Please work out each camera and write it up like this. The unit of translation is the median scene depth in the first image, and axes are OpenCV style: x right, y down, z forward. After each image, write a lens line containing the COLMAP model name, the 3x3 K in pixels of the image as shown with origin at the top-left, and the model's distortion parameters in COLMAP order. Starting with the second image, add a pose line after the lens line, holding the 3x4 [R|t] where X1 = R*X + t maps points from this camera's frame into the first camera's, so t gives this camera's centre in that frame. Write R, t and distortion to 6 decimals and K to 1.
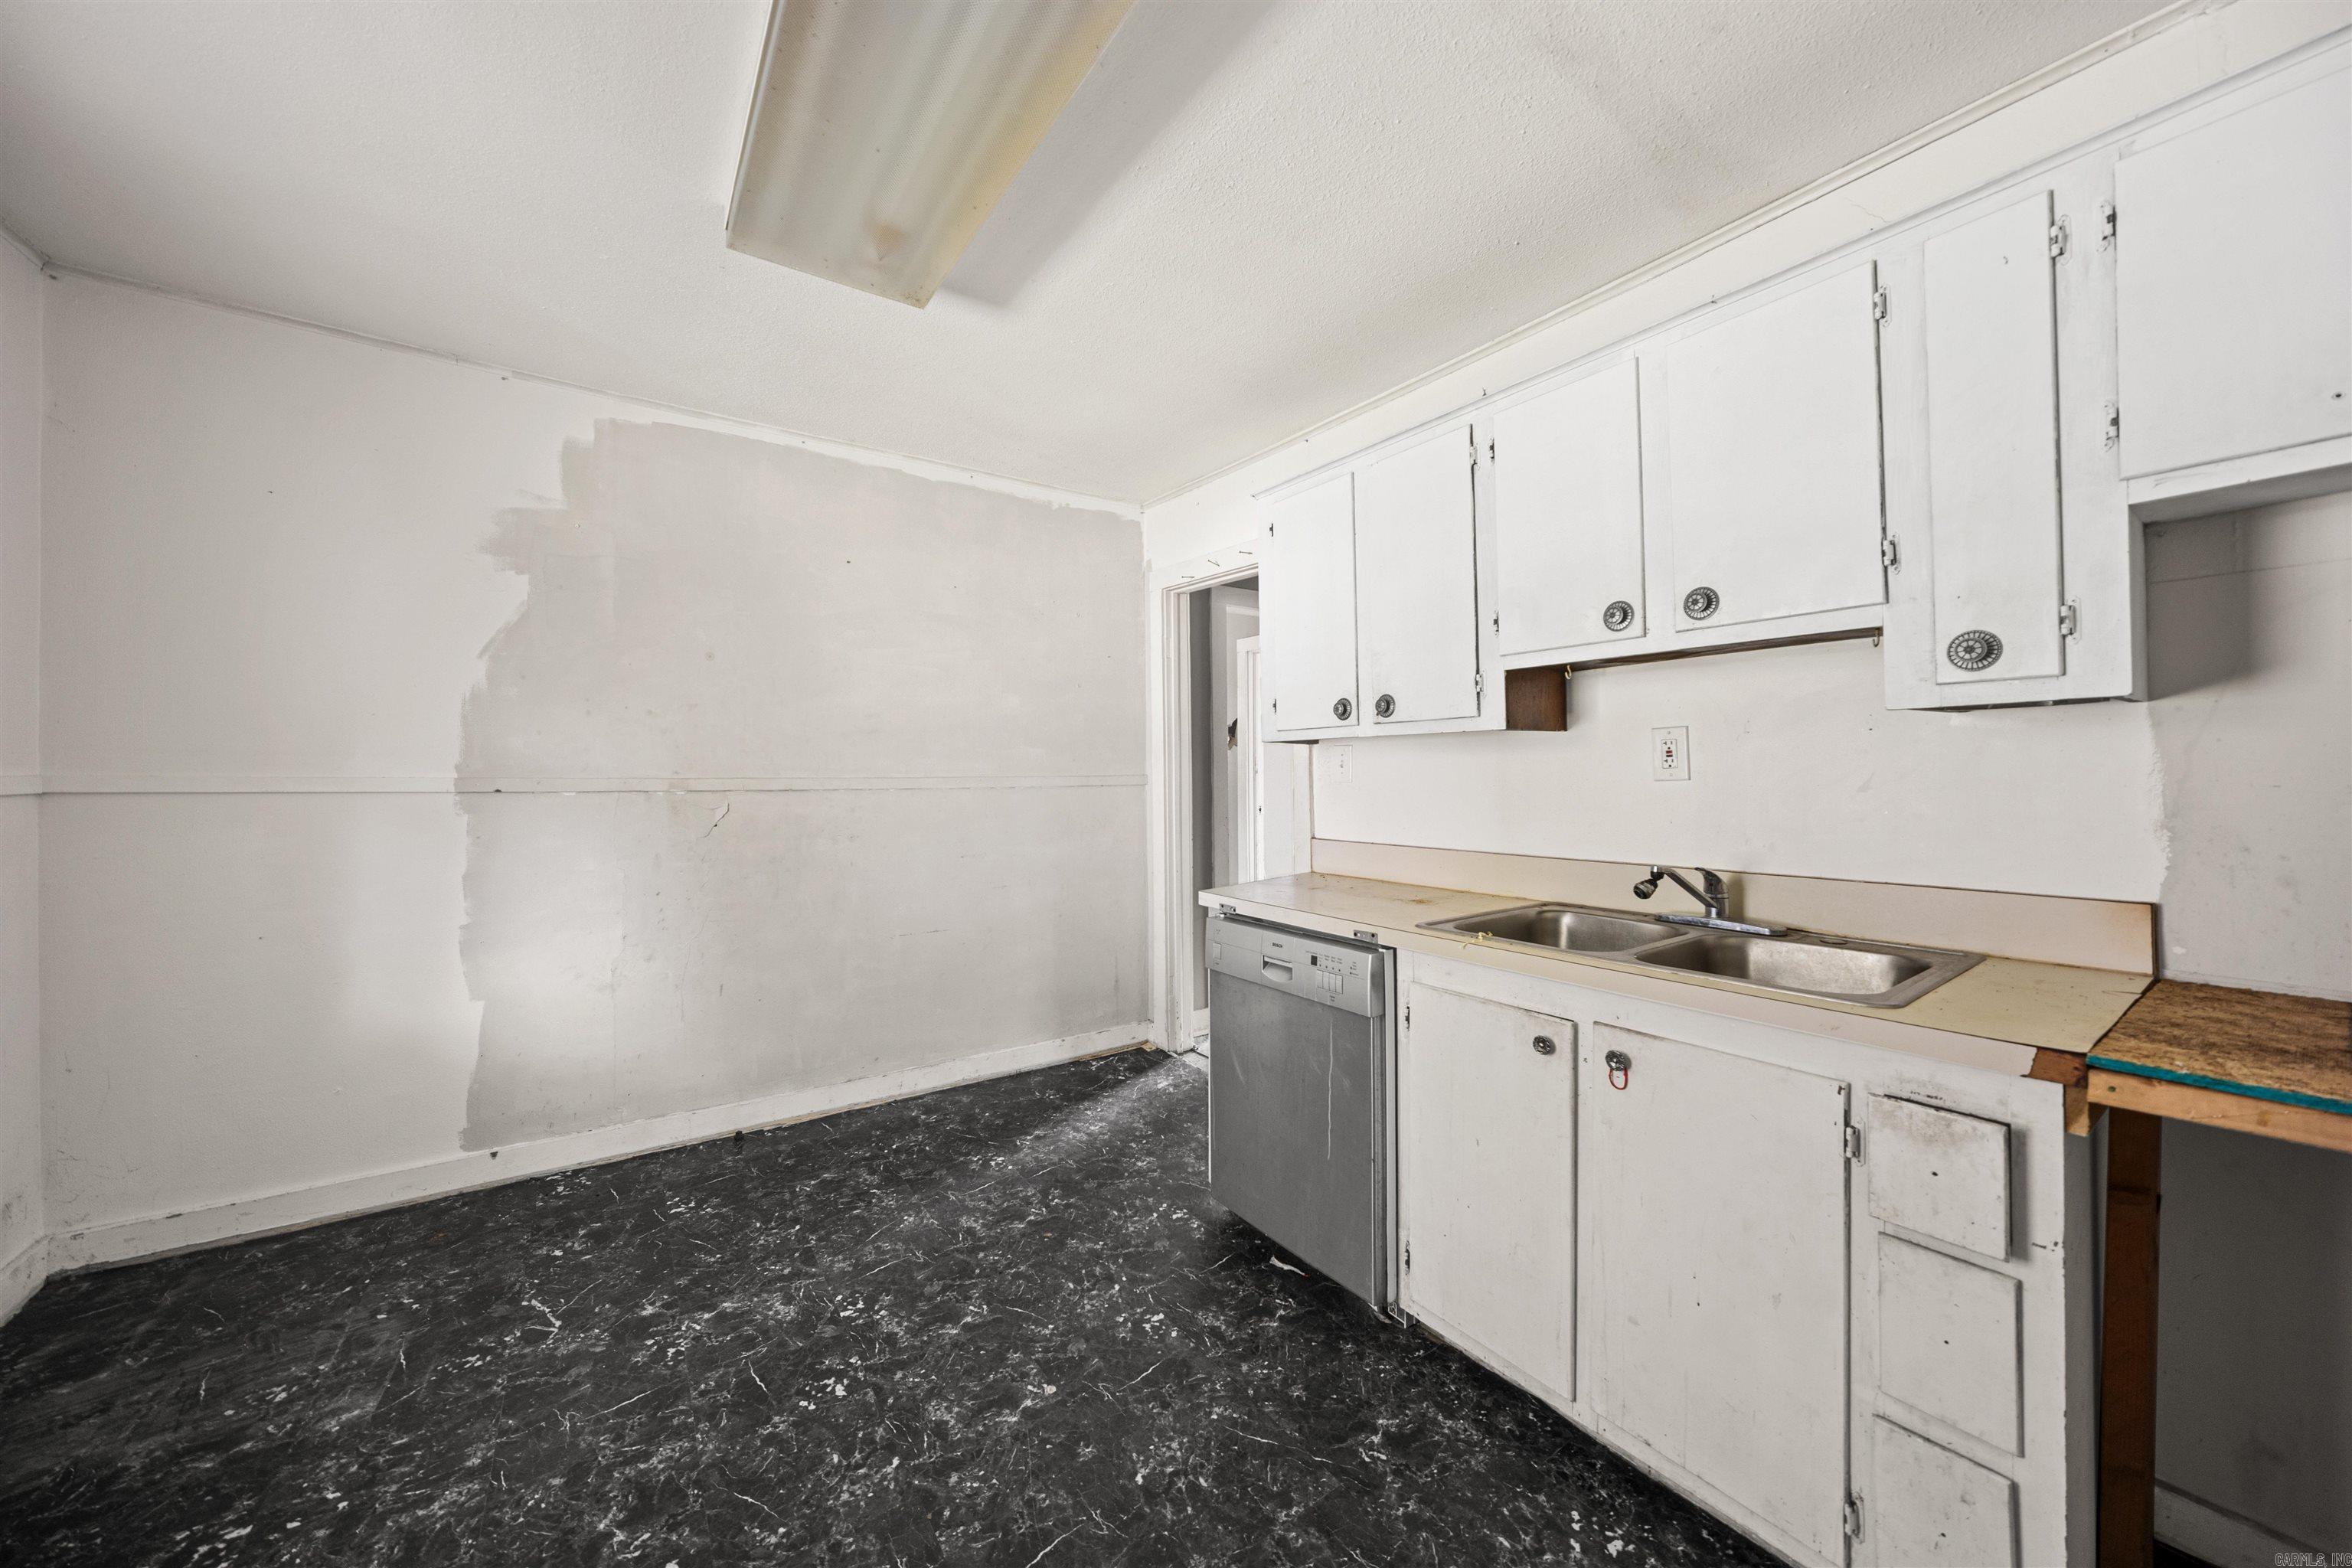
lens RADIAL K [[828.1, 0, 1182.6], [0, 828.1, 775.8], [0, 0, 1]] dist [-0.032325, 0.006144]
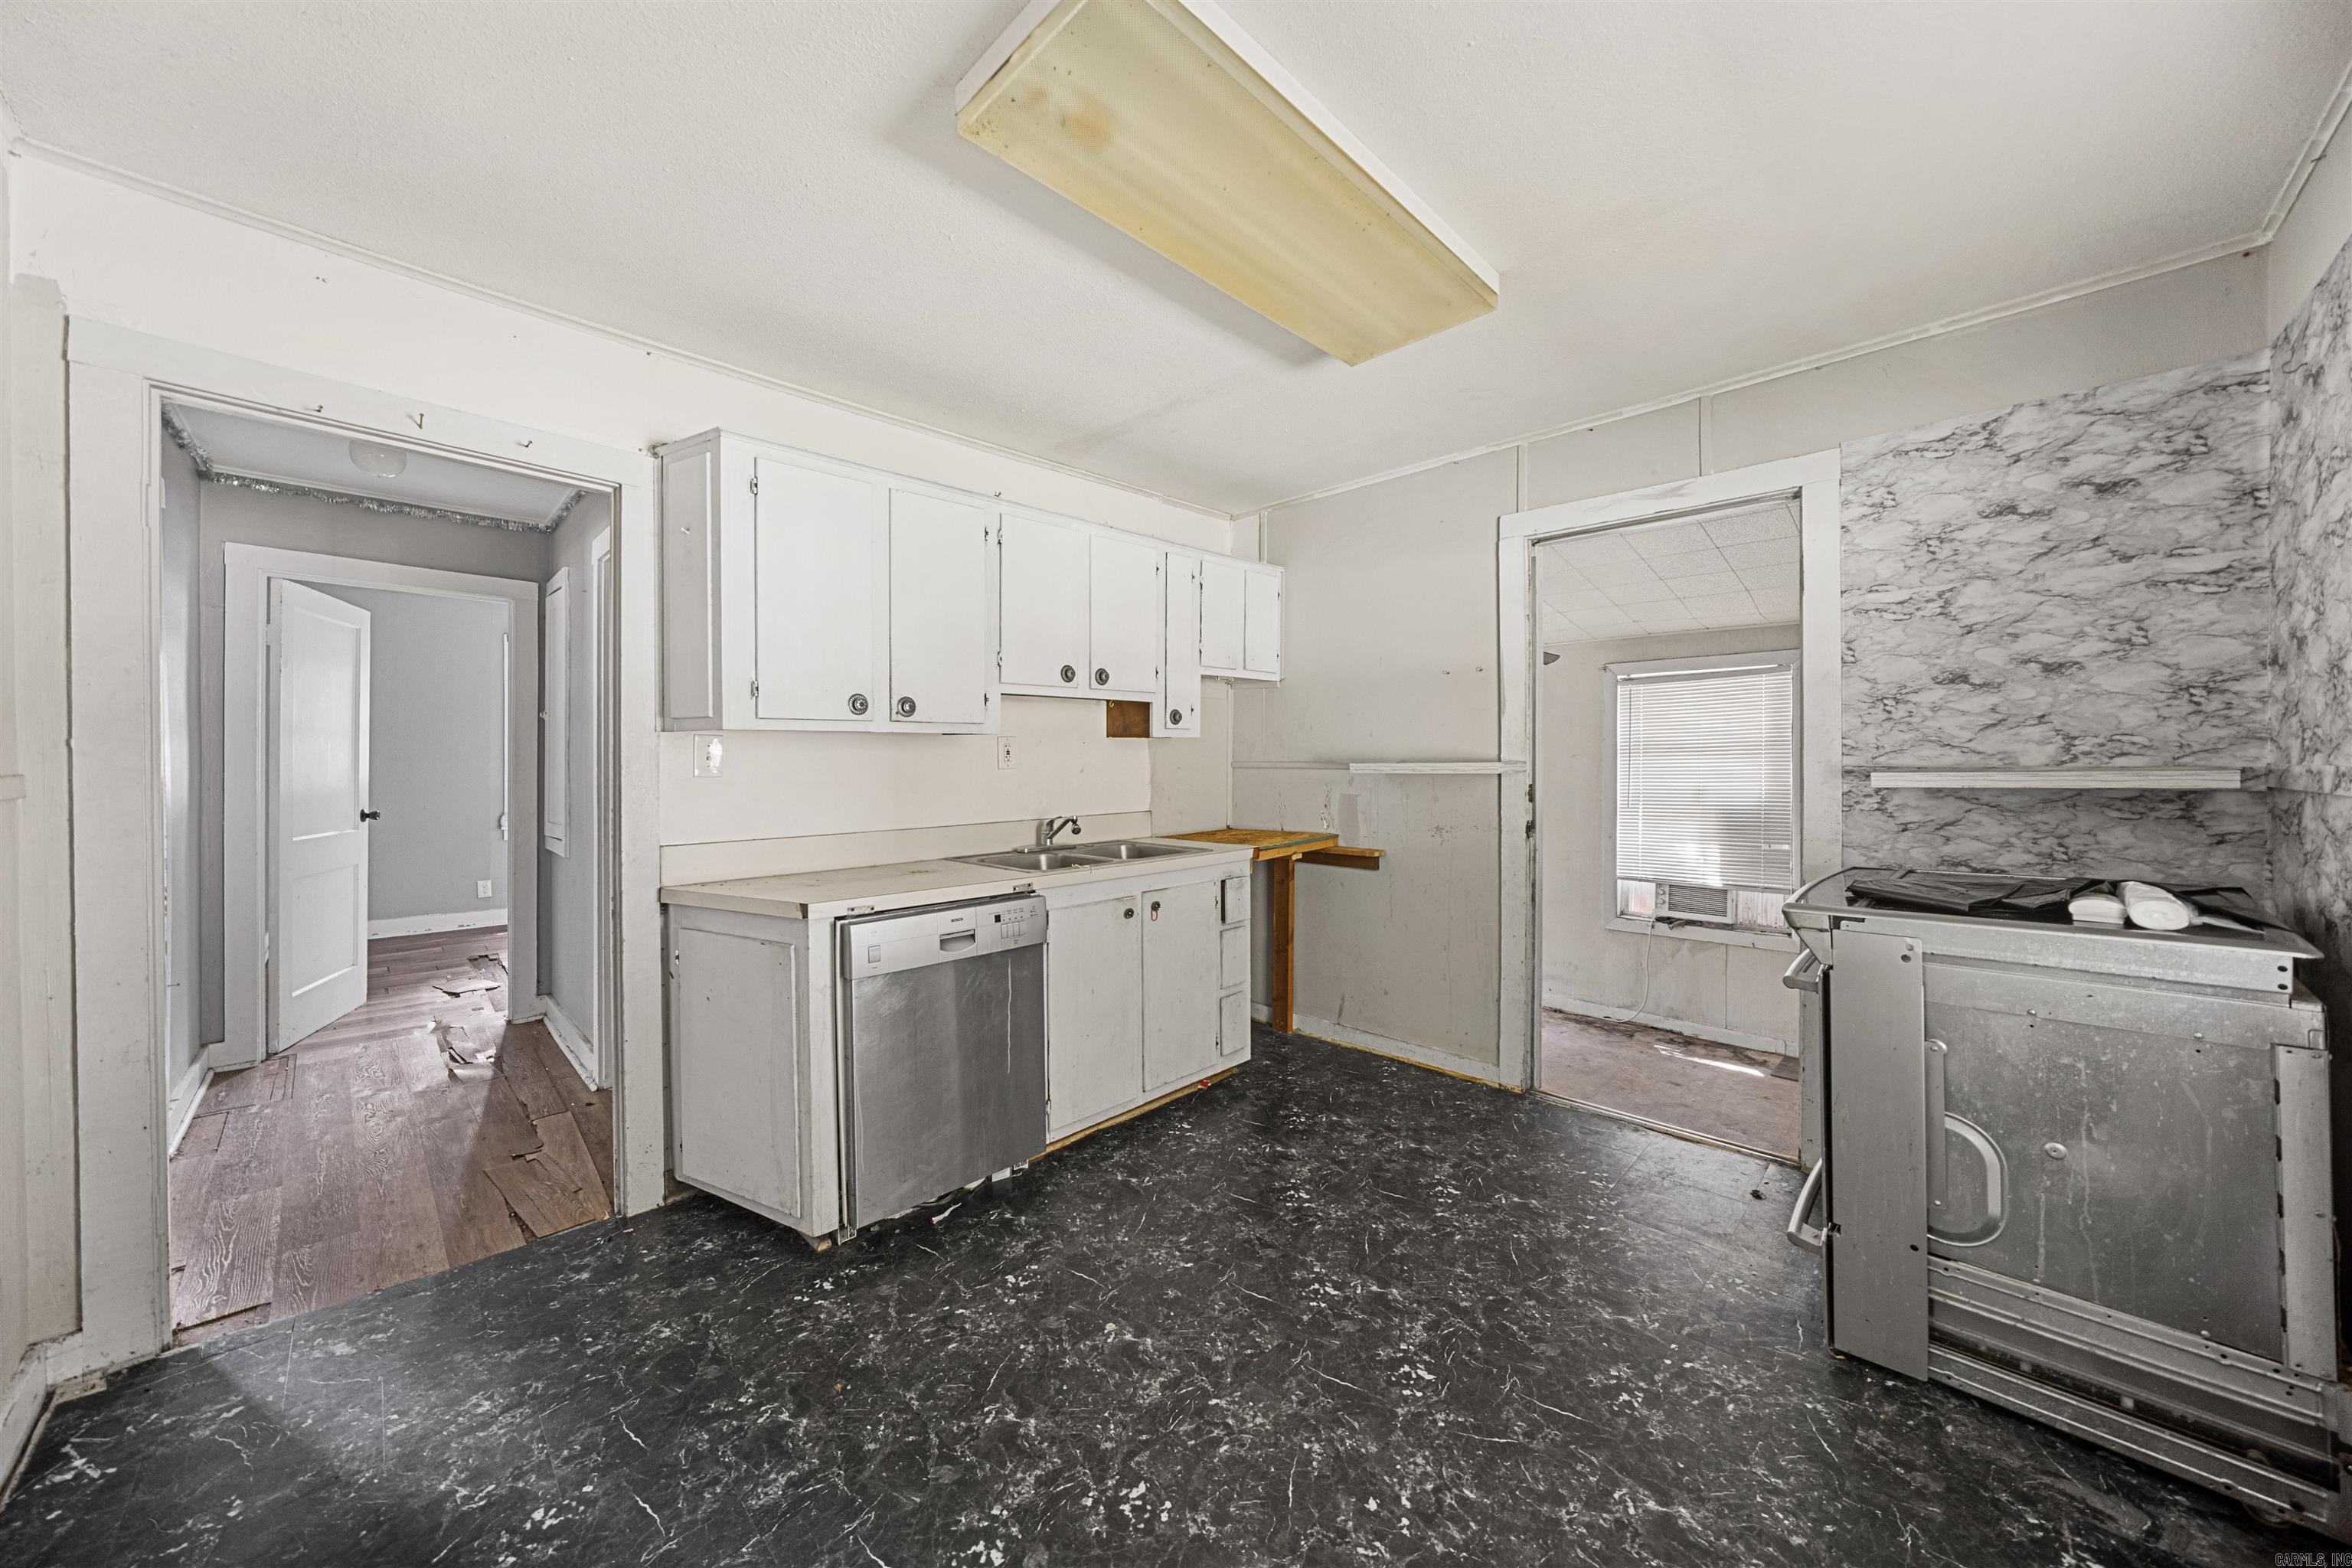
lens RADIAL K [[828.1, 0, 1182.6], [0, 828.1, 775.8], [0, 0, 1]] dist [-0.032325, 0.006144]
pose [[-0.182465, -0.019523, 0.983019, -1.246620], [0.005528, 0.999767, 0.020882, -0.014350], [-0.983197, 0.009244, -0.182314, 1.093114]]
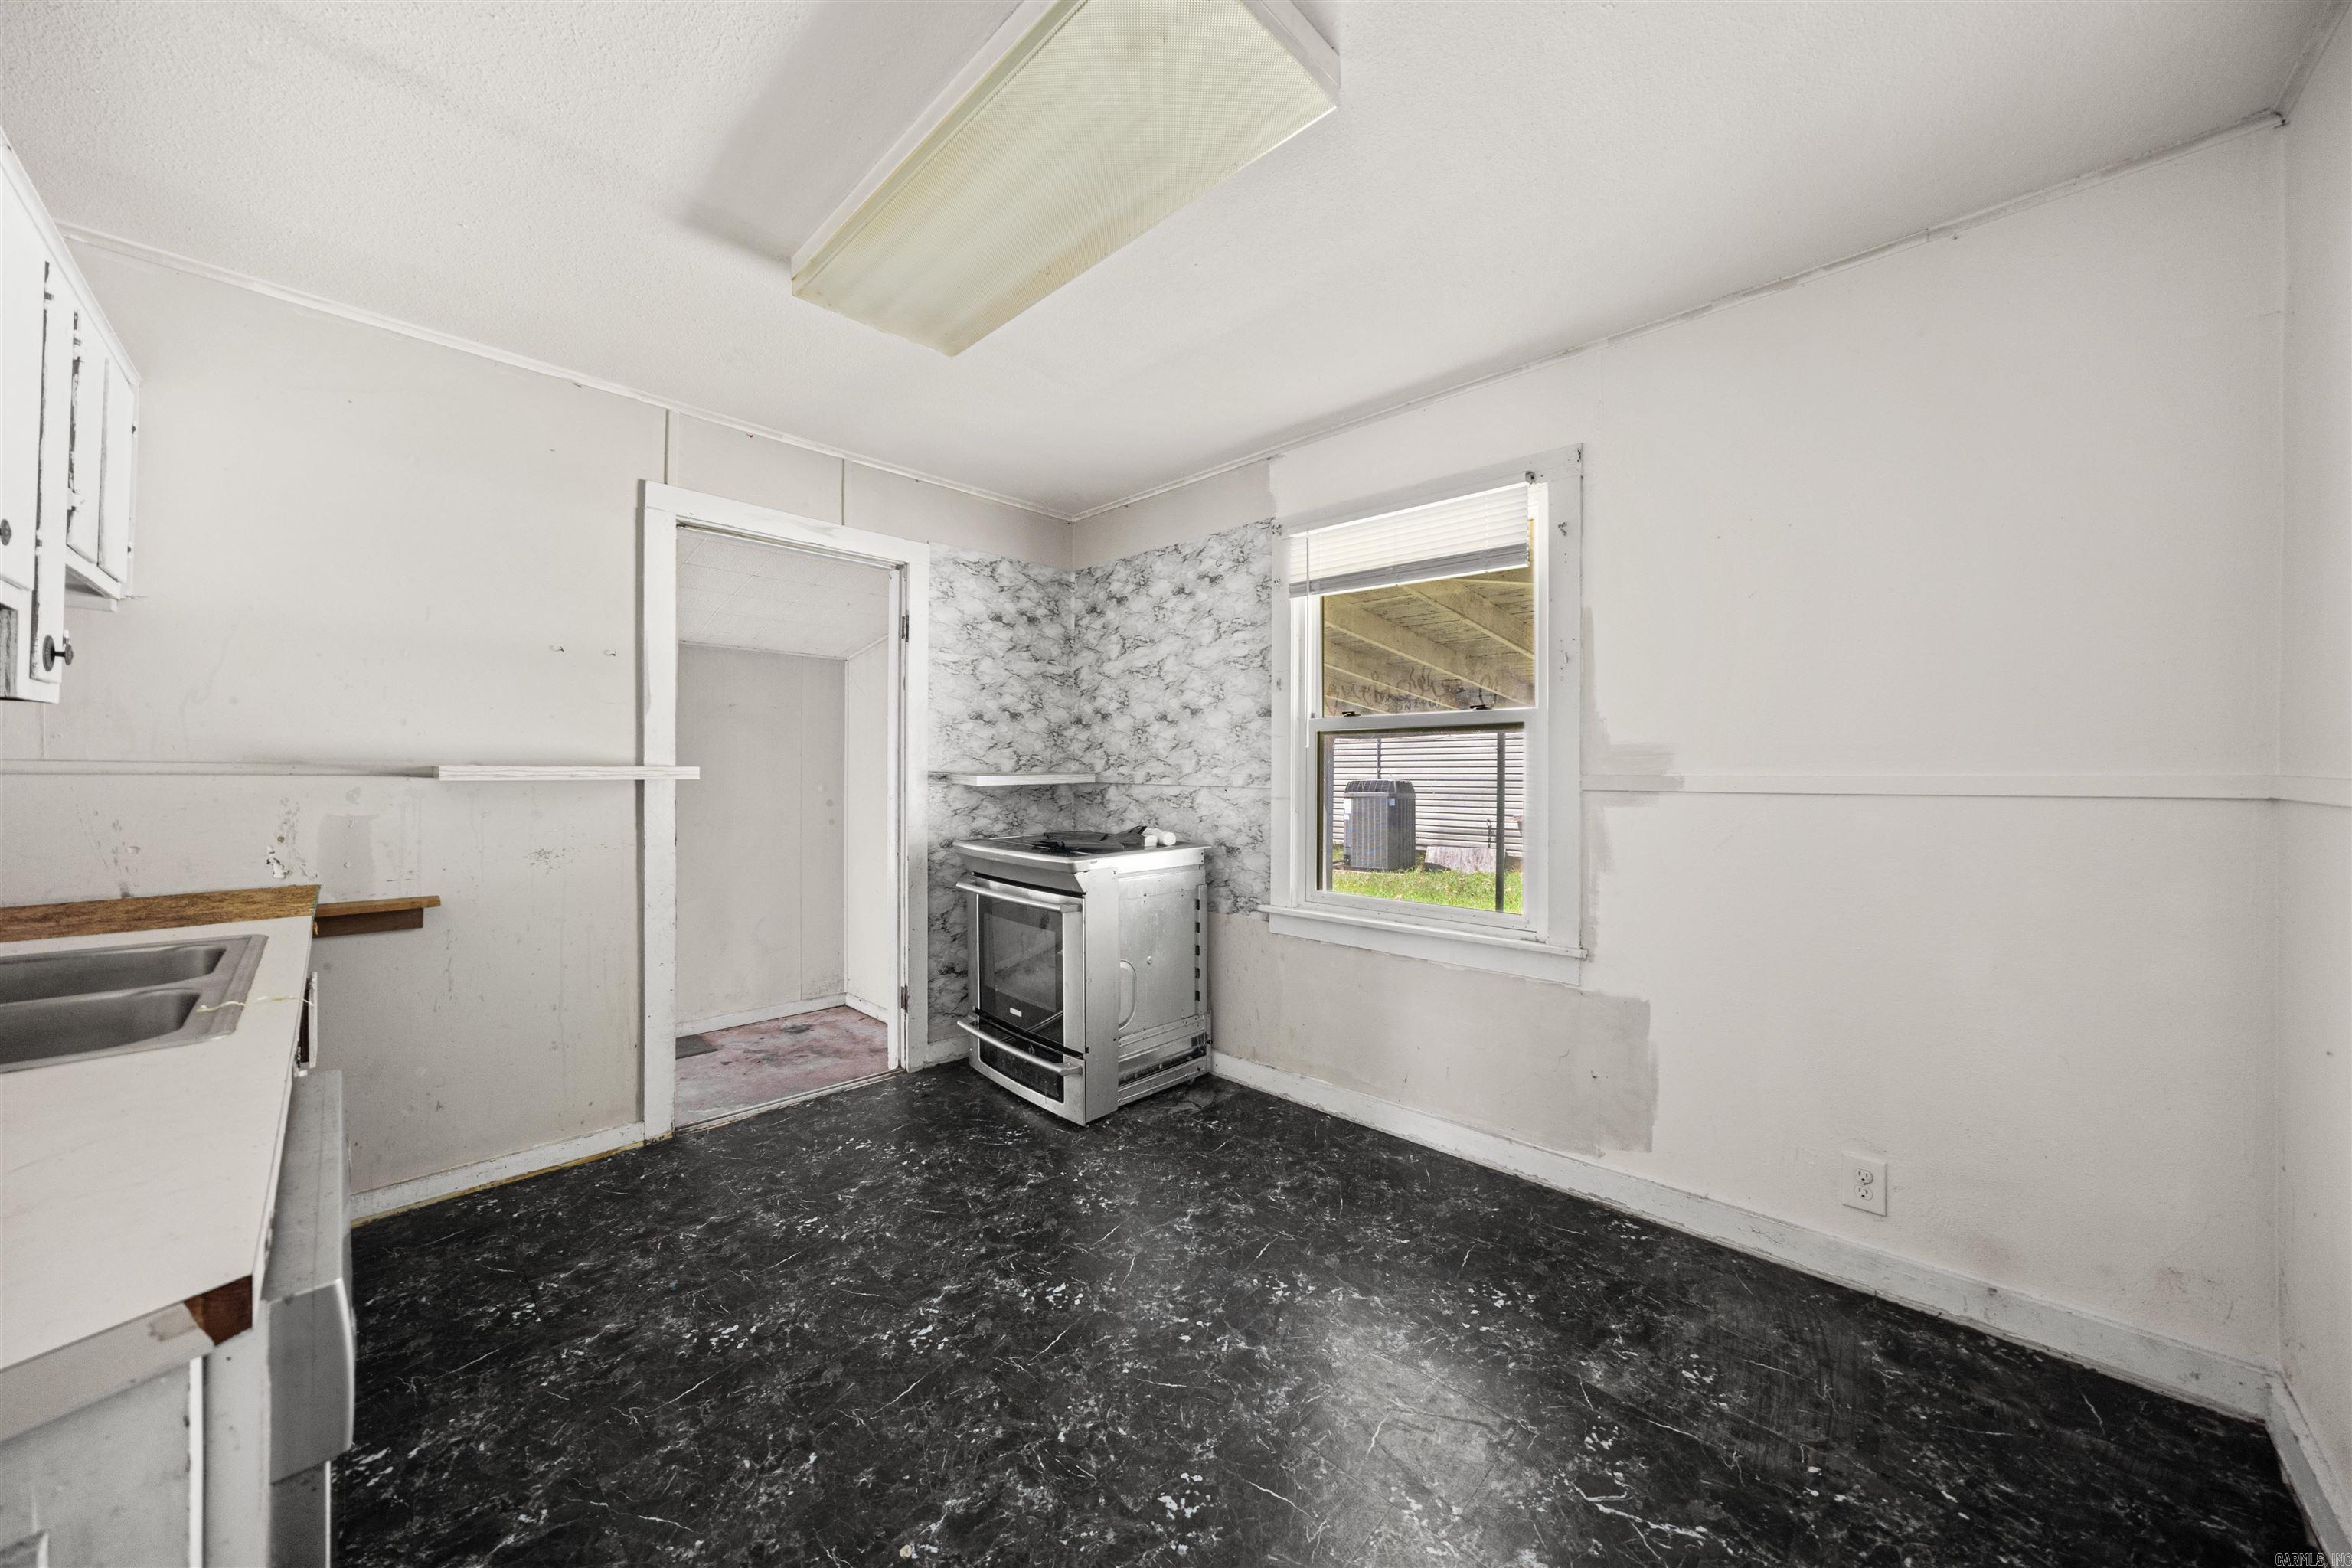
lens RADIAL K [[800.7, 0, 1195.3], [0, 800.7, 790.3], [0, 0, 1]] dist [-0.032993, 0.005500]
pose [[-0.977372, -0.004654, -0.211477, -0.271235], [-0.009961, 0.999661, 0.024039, -0.003098], [0.211293, 0.025602, -0.977087, 1.766408]]
